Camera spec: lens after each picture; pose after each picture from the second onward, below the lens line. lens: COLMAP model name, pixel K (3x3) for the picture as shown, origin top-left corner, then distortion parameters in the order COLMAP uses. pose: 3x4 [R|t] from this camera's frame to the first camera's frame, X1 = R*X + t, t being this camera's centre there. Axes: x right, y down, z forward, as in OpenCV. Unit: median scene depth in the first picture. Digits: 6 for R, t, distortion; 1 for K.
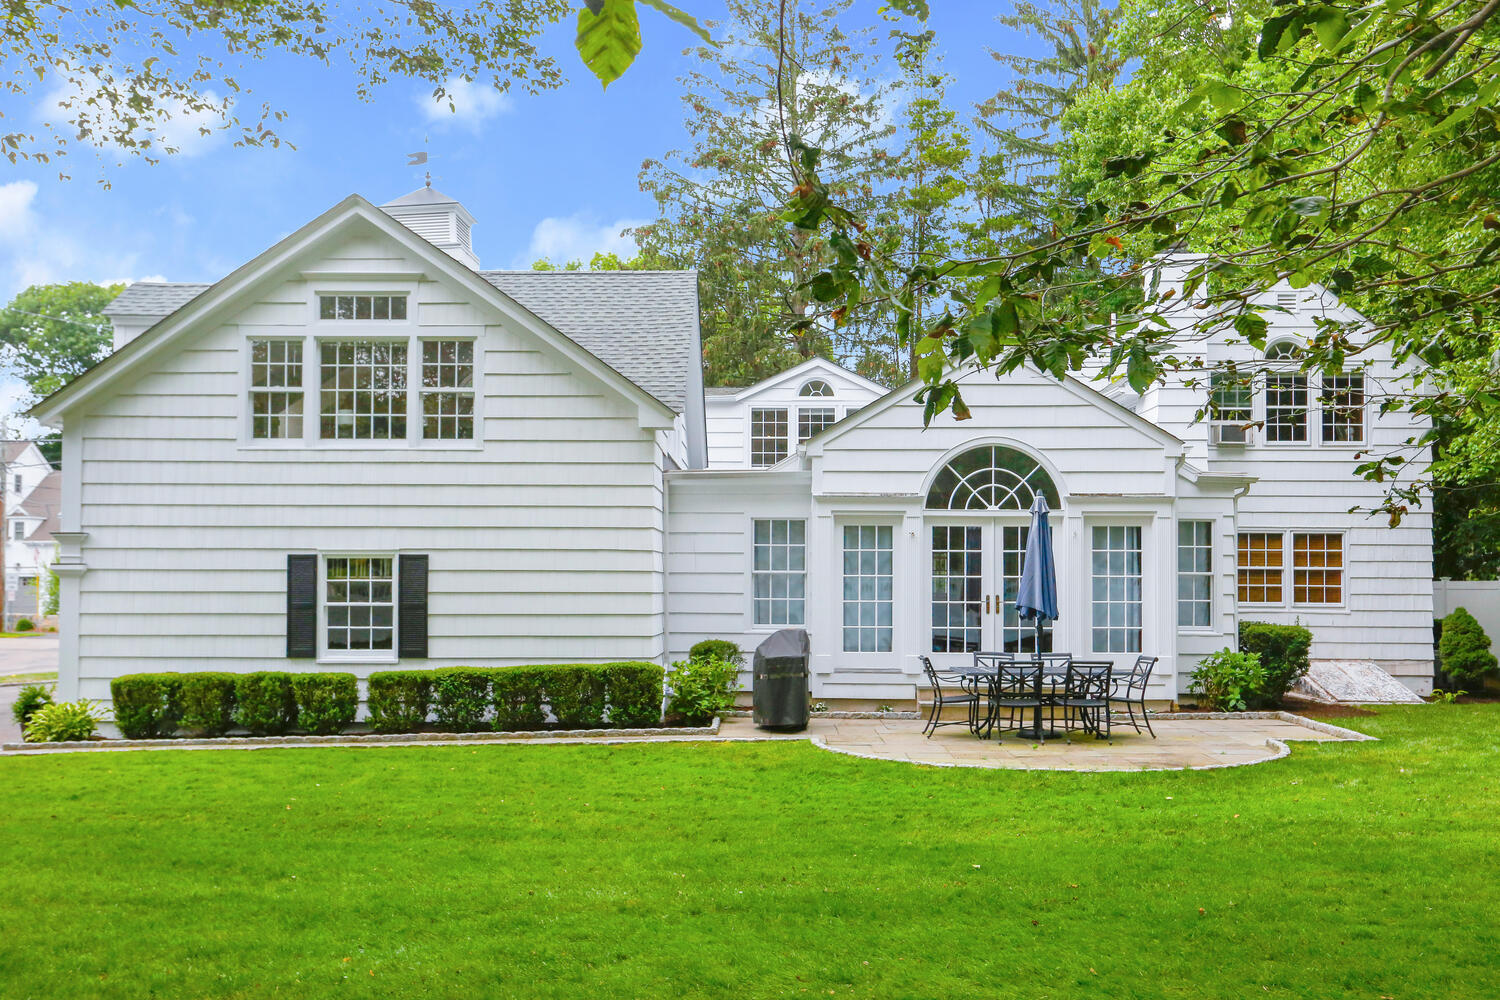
lens RADIAL K [[1369.8, 0, 745.9], [0, 1369.8, 543.0], [0, 0, 1]] dist [0.015927, 0.017494]
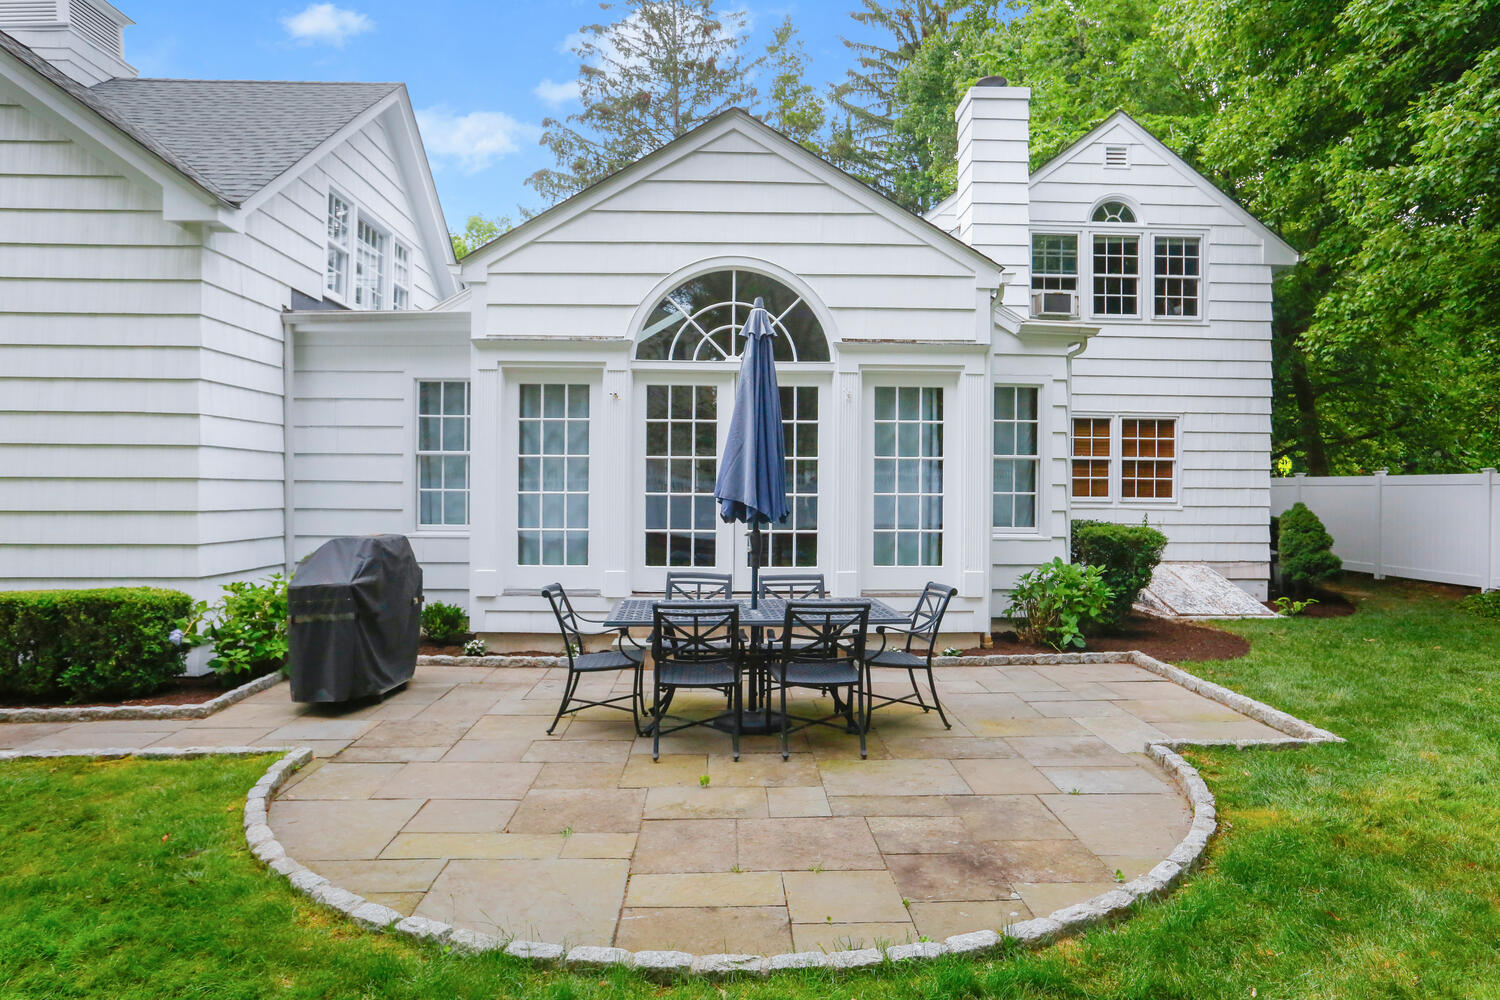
lens RADIAL K [[928.6, 0, 749.0], [0, 928.6, 490.8], [0, 0, 1]] dist [-0.038167, 0.002323]
pose [[0.998952, 0.001362, 0.045754, 0.167005], [-0.002825, 0.999486, 0.031921, 0.026258], [-0.045687, -0.032017, 0.998443, 0.527424]]
